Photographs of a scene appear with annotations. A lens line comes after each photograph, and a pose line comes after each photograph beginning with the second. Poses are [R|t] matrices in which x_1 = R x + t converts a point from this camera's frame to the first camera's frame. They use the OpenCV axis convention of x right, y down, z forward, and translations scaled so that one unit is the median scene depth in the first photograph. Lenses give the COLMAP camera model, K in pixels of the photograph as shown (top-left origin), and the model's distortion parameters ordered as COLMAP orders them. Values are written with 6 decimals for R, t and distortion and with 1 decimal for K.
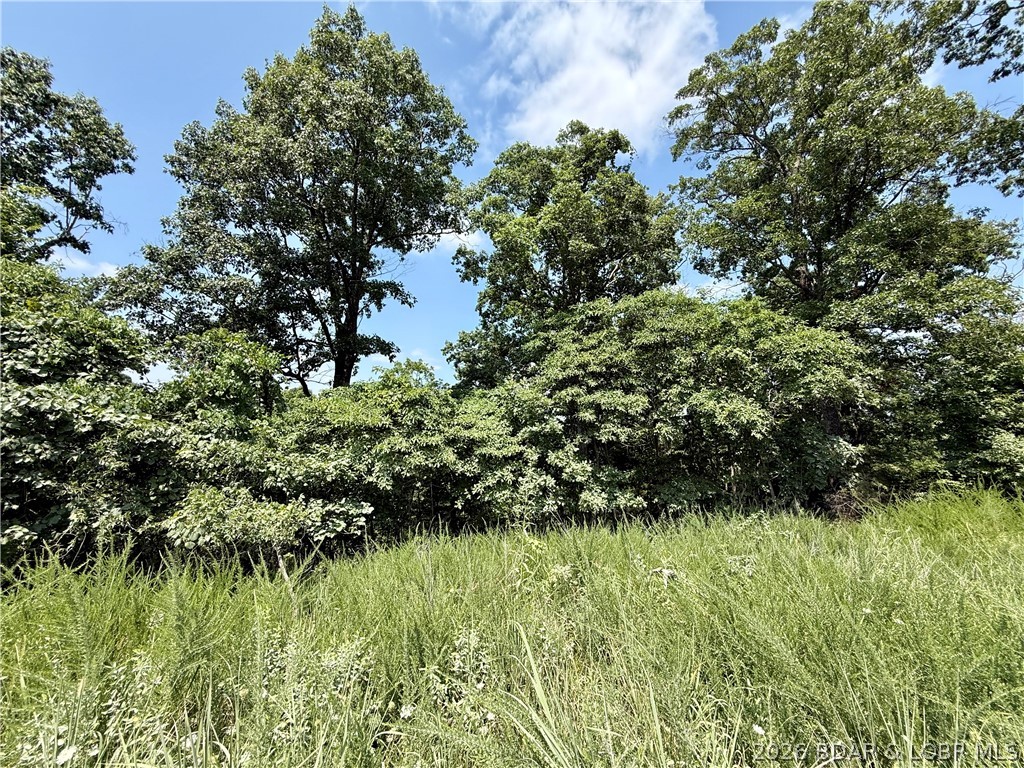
lens RADIAL K [[400.0, 0, 515.5], [0, 400.0, 381.5], [0, 0, 1]] dist [-0.000020, -0.000336]
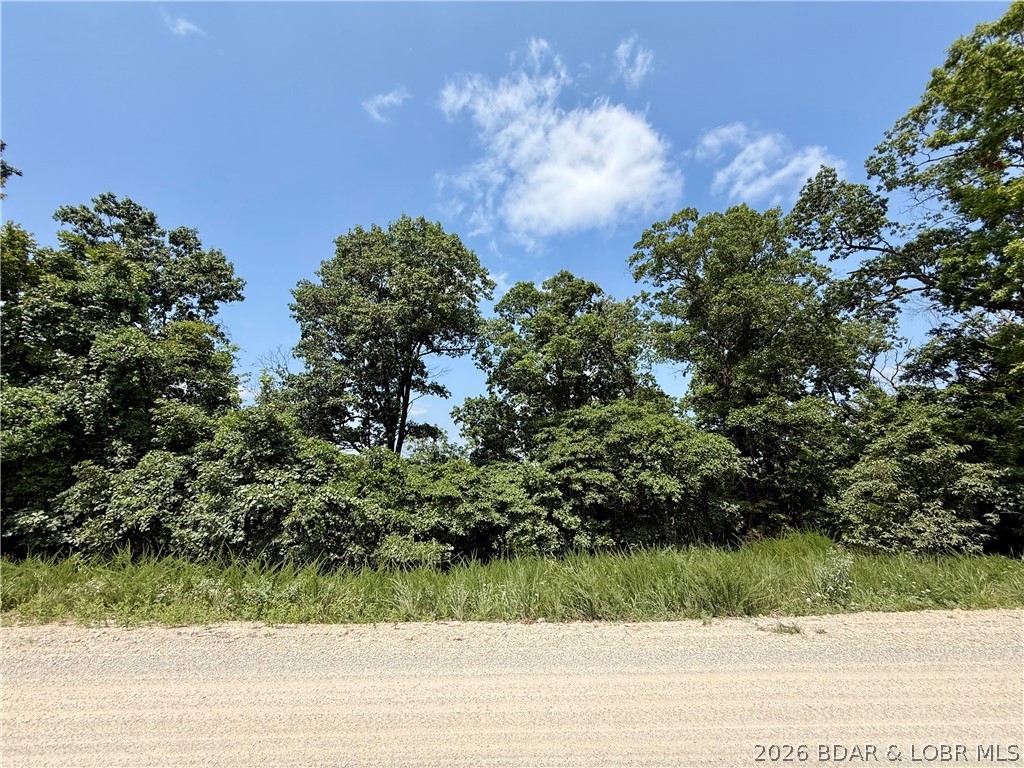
lens RADIAL K [[400.0, 0, 515.5], [0, 400.0, 381.5], [0, 0, 1]] dist [-0.000020, -0.000336]
pose [[0.999367, -0.000223, 0.035582, -0.123174], [0.004010, 0.994313, -0.106422, -0.161915], [-0.035355, 0.106498, 0.993684, -0.624214]]
